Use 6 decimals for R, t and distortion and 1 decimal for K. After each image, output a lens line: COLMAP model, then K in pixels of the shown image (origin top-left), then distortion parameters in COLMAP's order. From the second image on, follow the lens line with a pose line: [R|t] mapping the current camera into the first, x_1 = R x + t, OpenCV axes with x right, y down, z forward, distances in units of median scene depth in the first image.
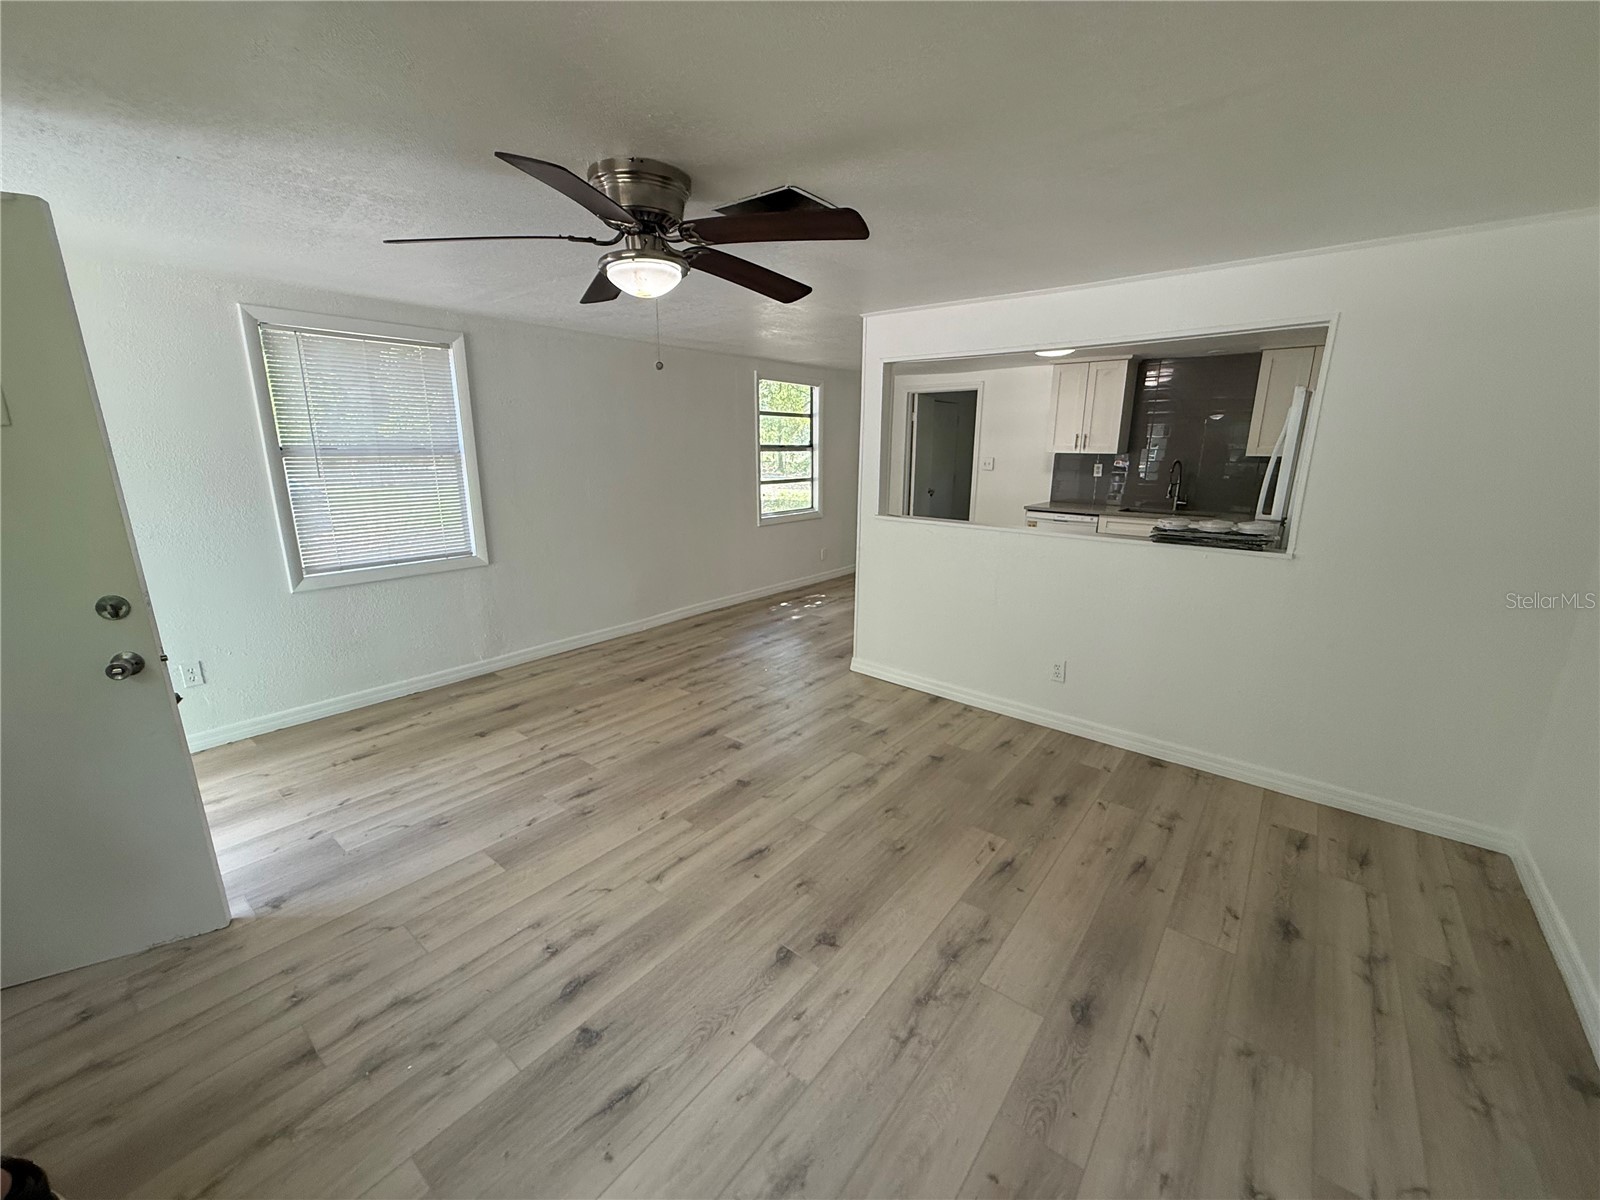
lens RADIAL K [[635.2, 0, 796.2], [0, 635.2, 599.0], [0, 0, 1]] dist [-0.000576, 0.001111]
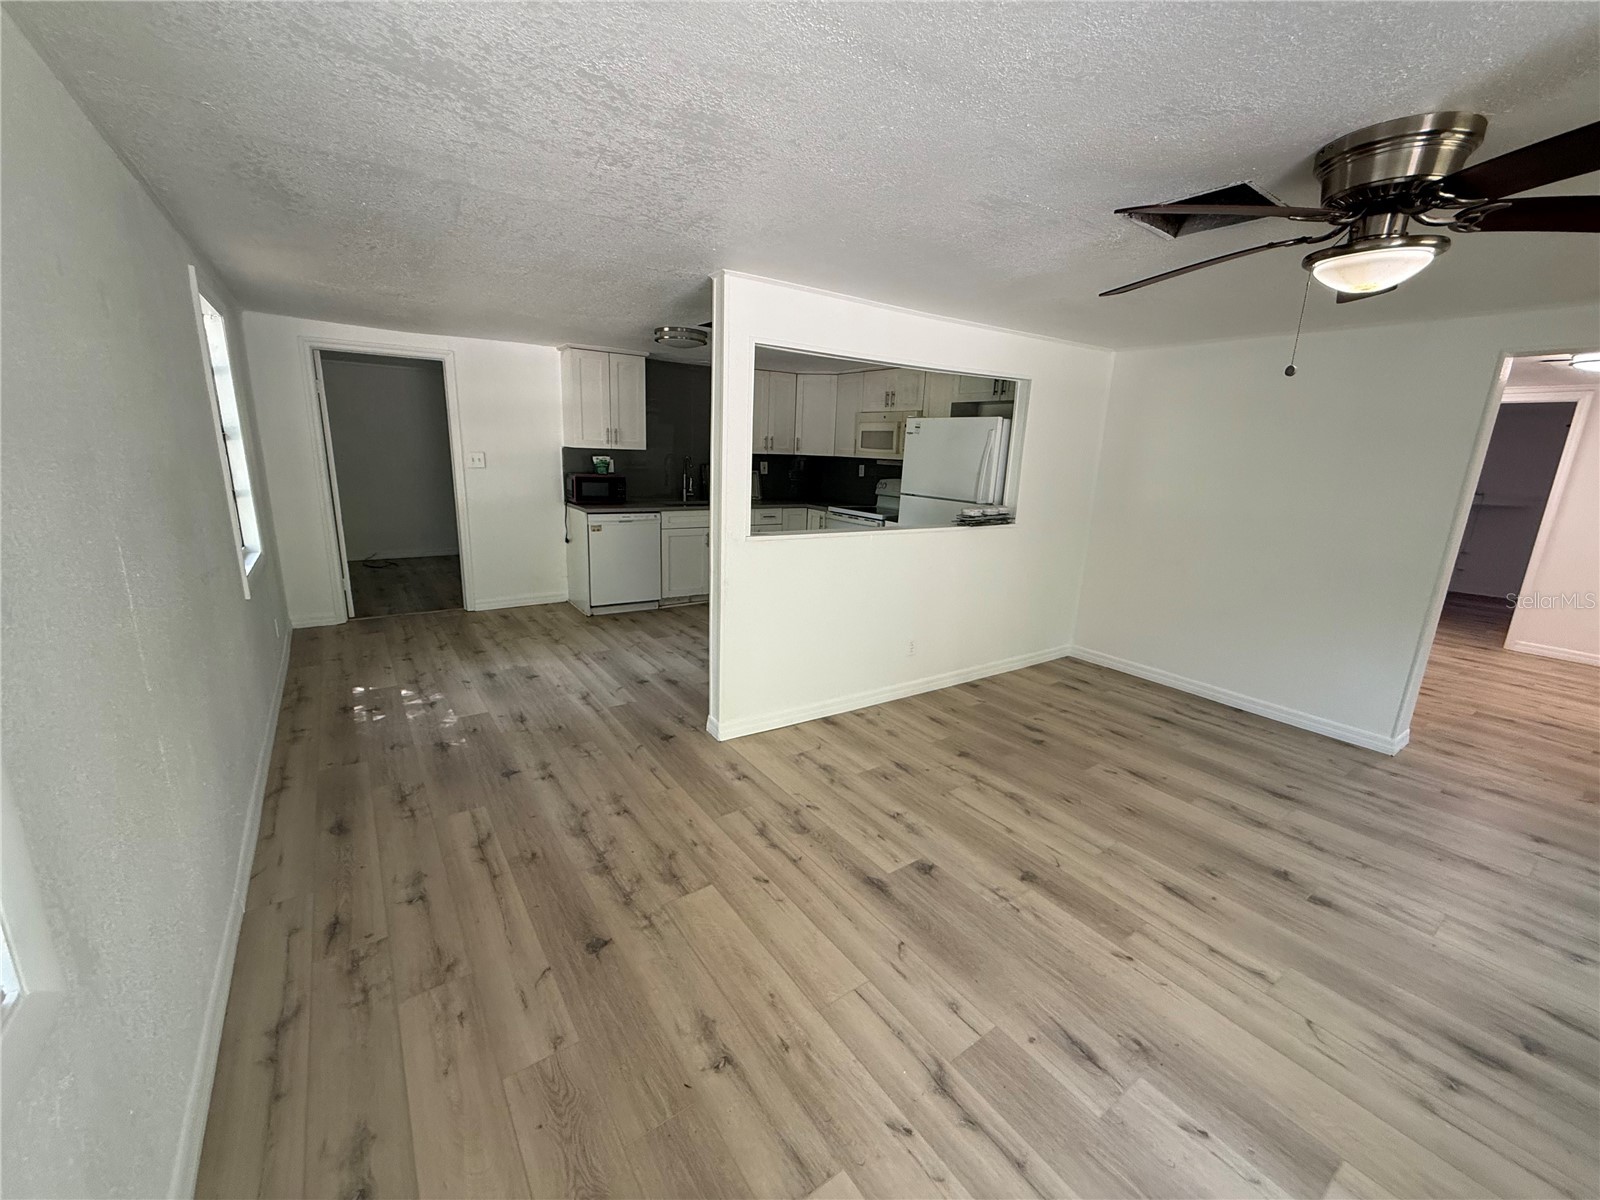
lens RADIAL K [[635.2, 0, 794.4], [0, 635.2, 601.3], [0, 0, 1]] dist [-0.000576, 0.001111]
pose [[0.277680, -0.222998, 0.934433, -0.748747], [0.194036, 0.965657, 0.172789, -0.219018], [-0.940874, 0.133333, 0.311413, 0.870150]]
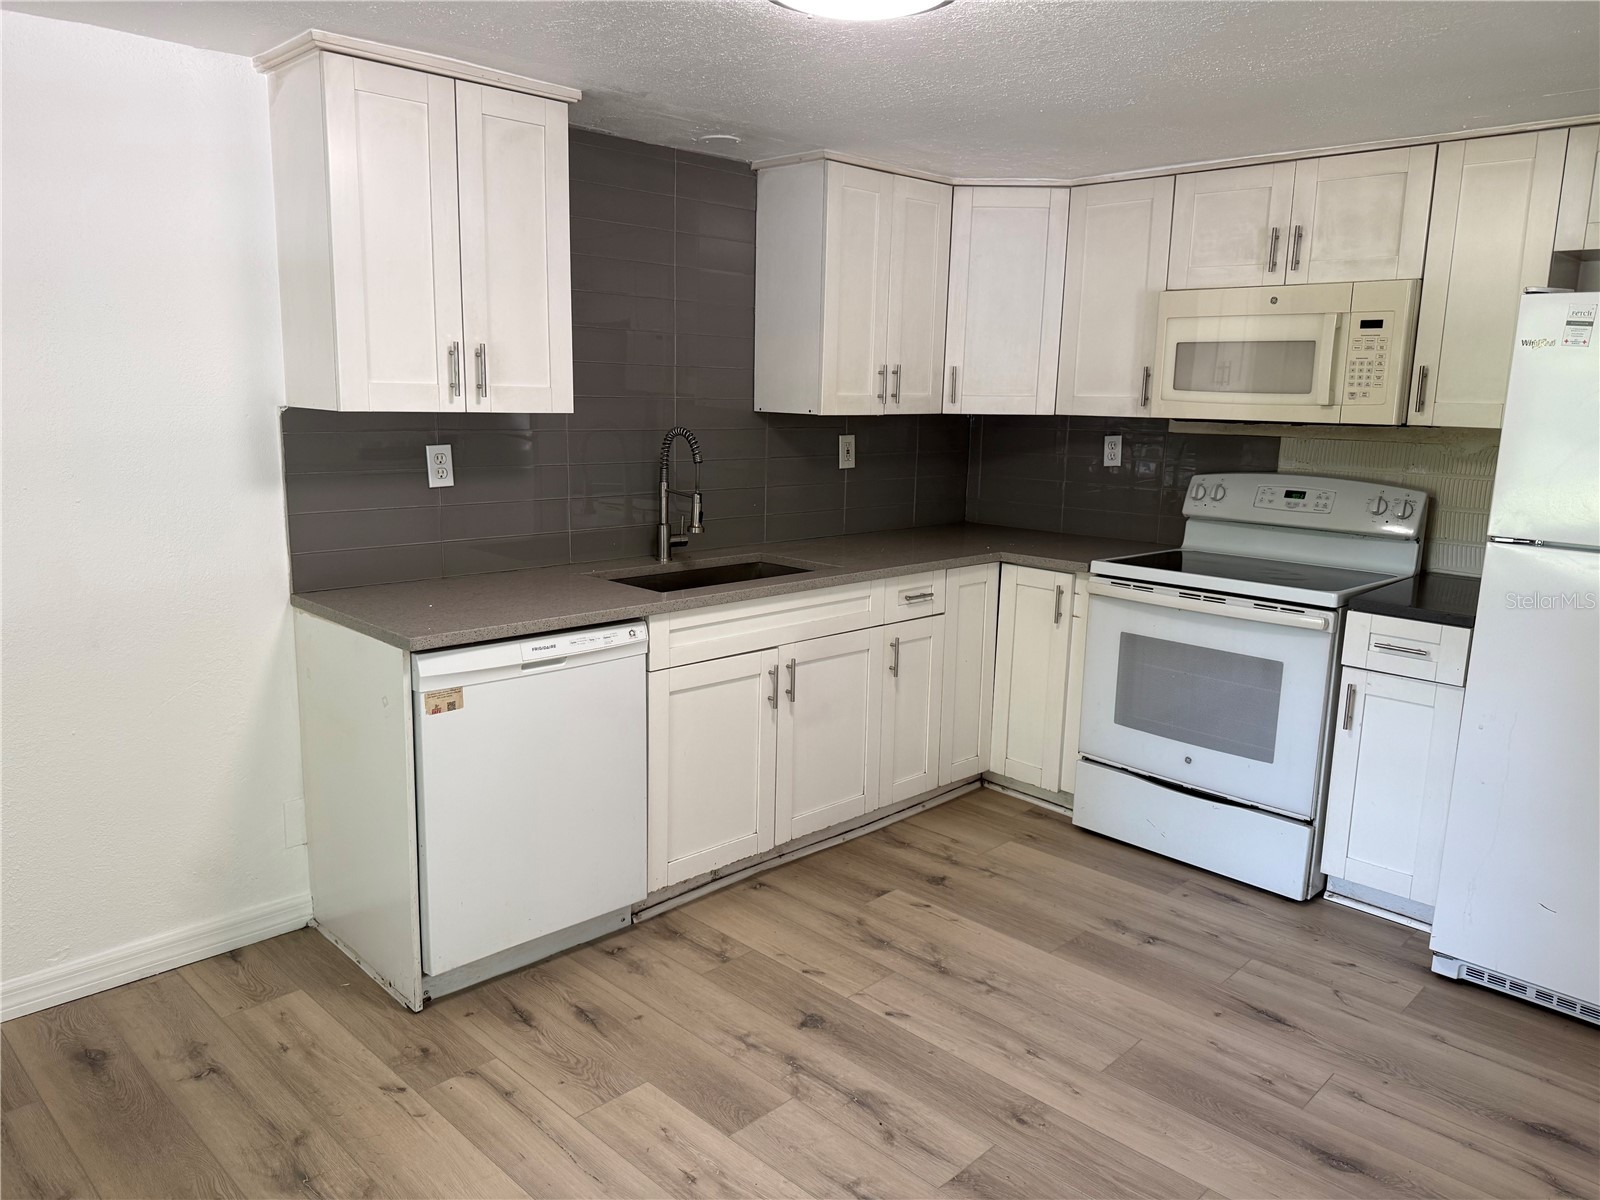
lens RADIAL K [[1145.5, 0, 795.3], [0, 1145.5, 600.8], [0, 0, 1]] dist [0.063464, -0.055286]
pose [[0.098460, -0.190201, 0.976795, -0.083628], [0.217627, 0.961921, 0.165368, -0.367560], [-0.971053, 0.196295, 0.136103, 1.468325]]
